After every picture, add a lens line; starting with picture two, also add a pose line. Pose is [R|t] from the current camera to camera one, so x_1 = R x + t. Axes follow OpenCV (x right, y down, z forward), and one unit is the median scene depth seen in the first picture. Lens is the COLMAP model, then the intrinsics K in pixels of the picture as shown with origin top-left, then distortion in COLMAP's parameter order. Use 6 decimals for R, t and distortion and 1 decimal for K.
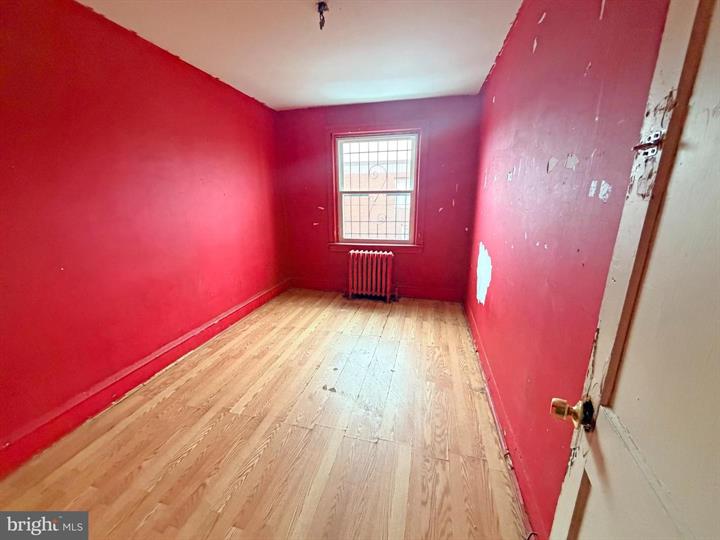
lens RADIAL K [[285.8, 0, 358.2], [0, 285.8, 269.9], [0, 0, 1]] dist [-0.001295, 0.000014]
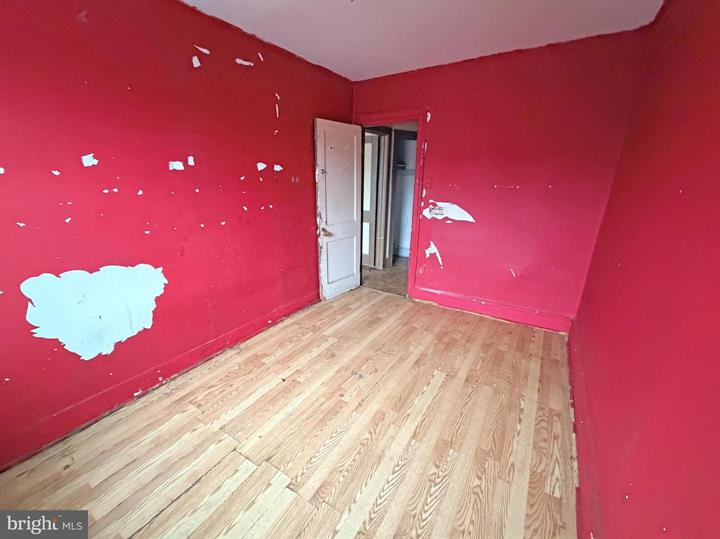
lens RADIAL K [[285.8, 0, 358.2], [0, 285.8, 269.4], [0, 0, 1]] dist [-0.001295, 0.000014]
pose [[-0.946760, -0.103724, 0.304774, -0.380427], [0.077796, 0.844913, 0.529216, -0.449393], [-0.312400, 0.524750, -0.791860, 1.619638]]
